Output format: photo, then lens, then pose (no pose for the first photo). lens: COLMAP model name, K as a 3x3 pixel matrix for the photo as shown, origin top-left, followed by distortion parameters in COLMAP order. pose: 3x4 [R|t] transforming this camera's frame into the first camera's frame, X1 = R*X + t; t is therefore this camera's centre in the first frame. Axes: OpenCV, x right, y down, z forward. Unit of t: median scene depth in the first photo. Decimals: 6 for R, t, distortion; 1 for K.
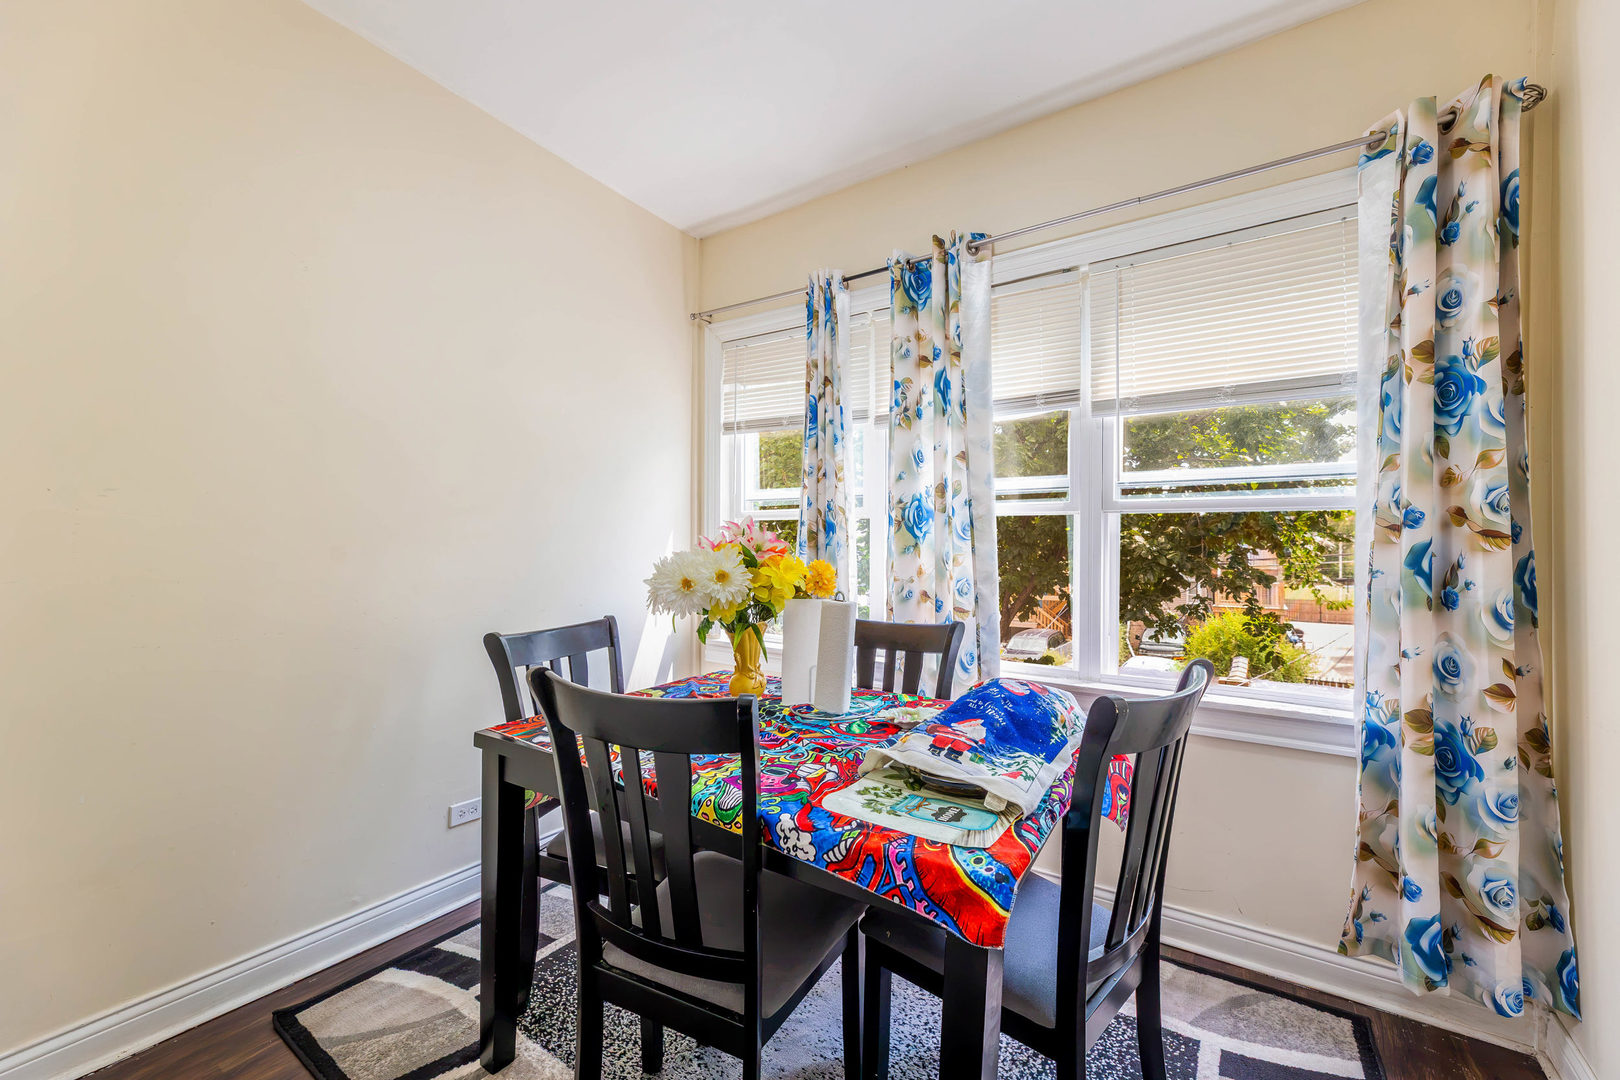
lens RADIAL K [[652.3, 0, 801.2], [0, 652.3, 540.7], [0, 0, 1]] dist [-0.001273, -0.000194]
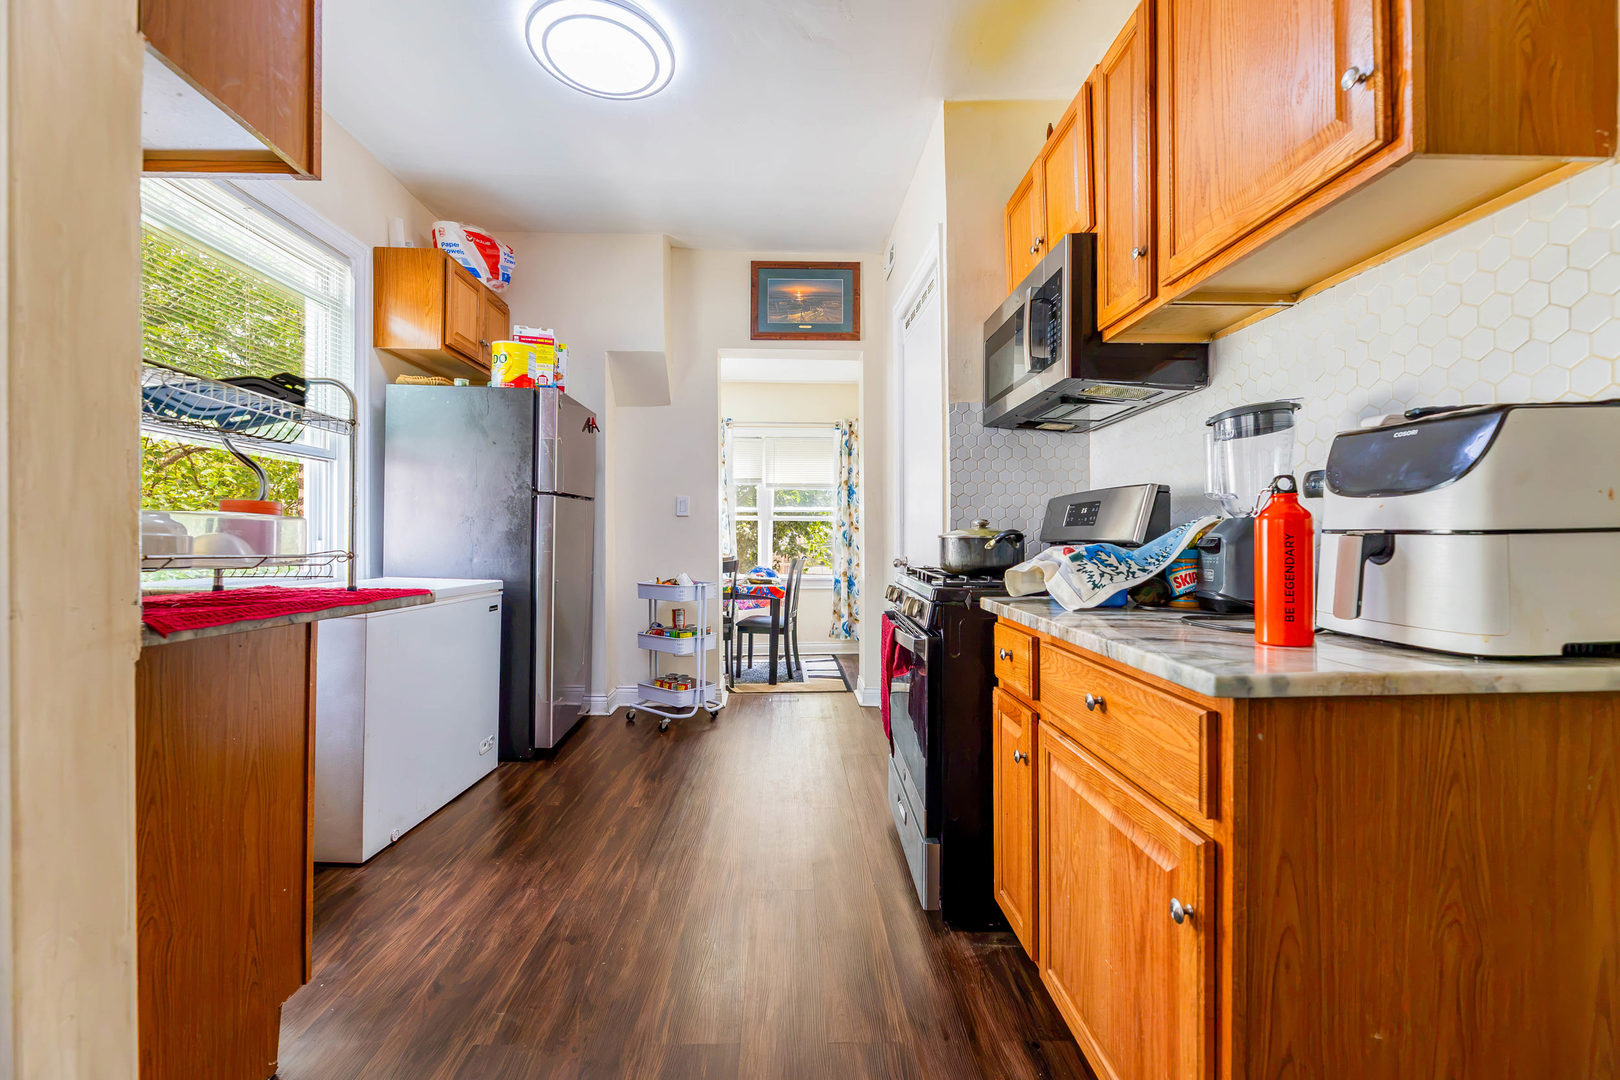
lens RADIAL K [[652.3, 0, 809.7], [0, 652.3, 539.0], [0, 0, 1]] dist [-0.001273, -0.000194]
pose [[0.798937, -0.005704, 0.601388, -1.219008], [-0.002122, 0.999922, 0.012302, 0.005927], [-0.601411, -0.011105, 0.798862, -1.547766]]
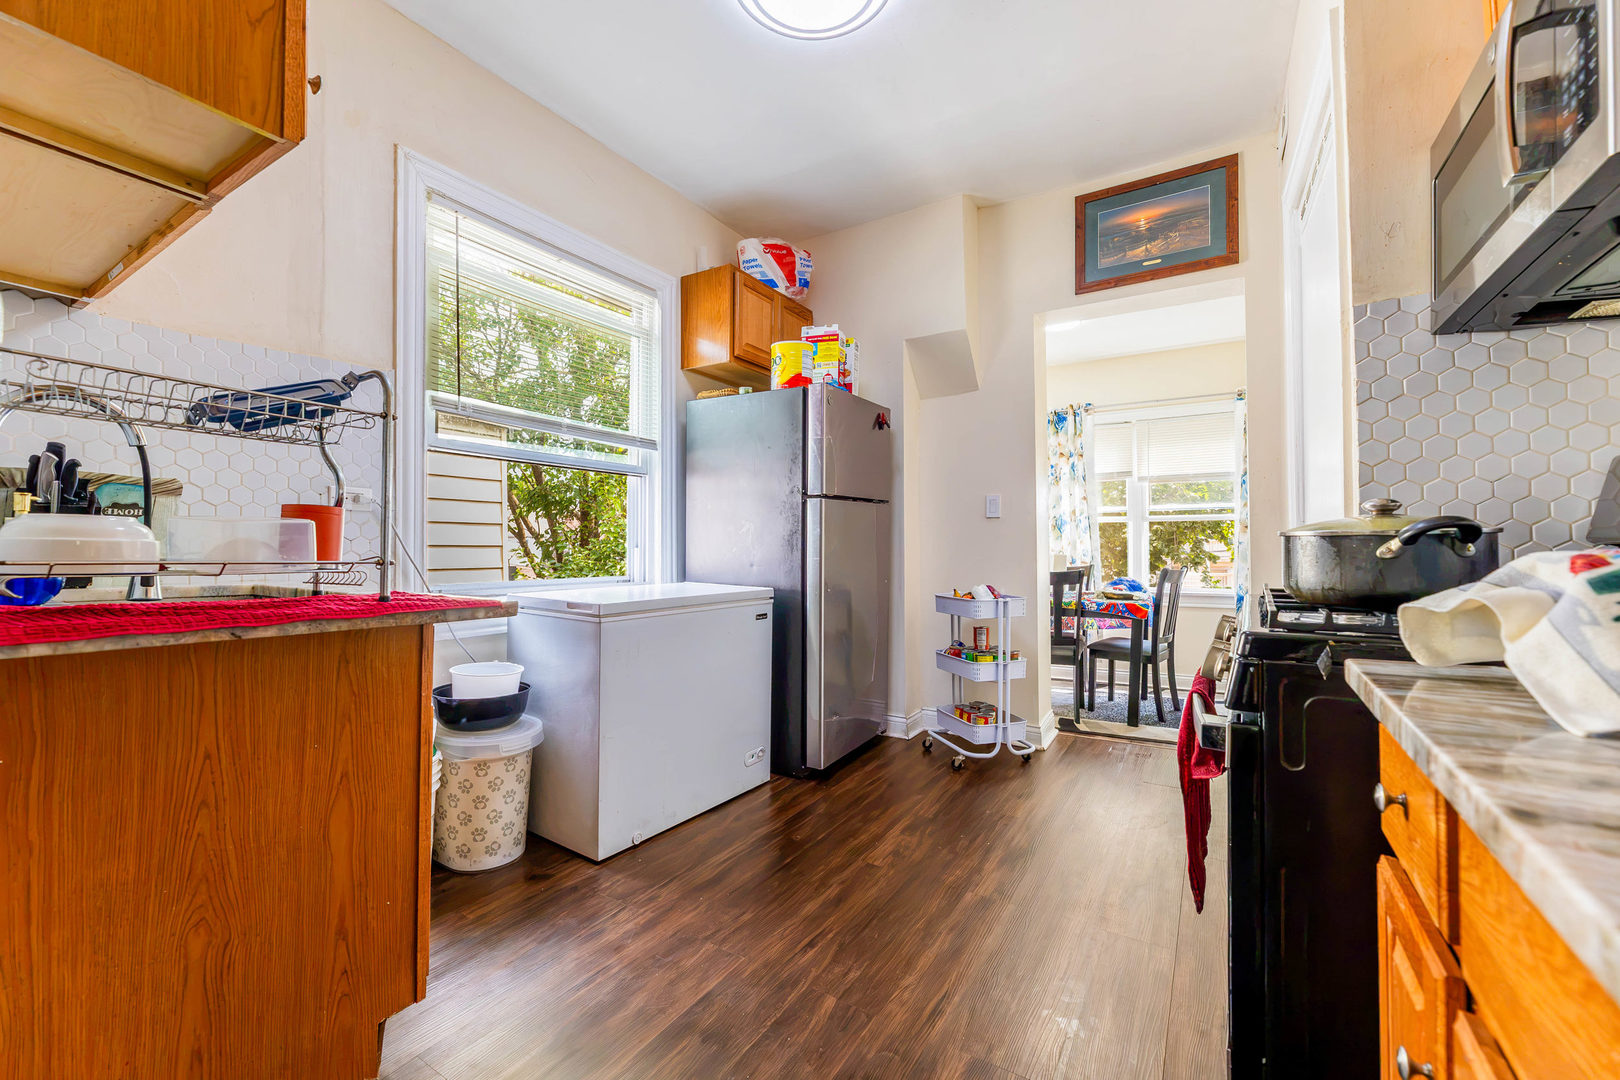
lens RADIAL K [[652.3, 0, 818.8], [0, 652.3, 540.8], [0, 0, 1]] dist [-0.001273, -0.000194]
pose [[0.997976, -0.011133, 0.062610, -0.932793], [0.011059, 0.999938, 0.001530, 0.013124], [-0.062623, -0.000834, 0.998037, -1.411657]]
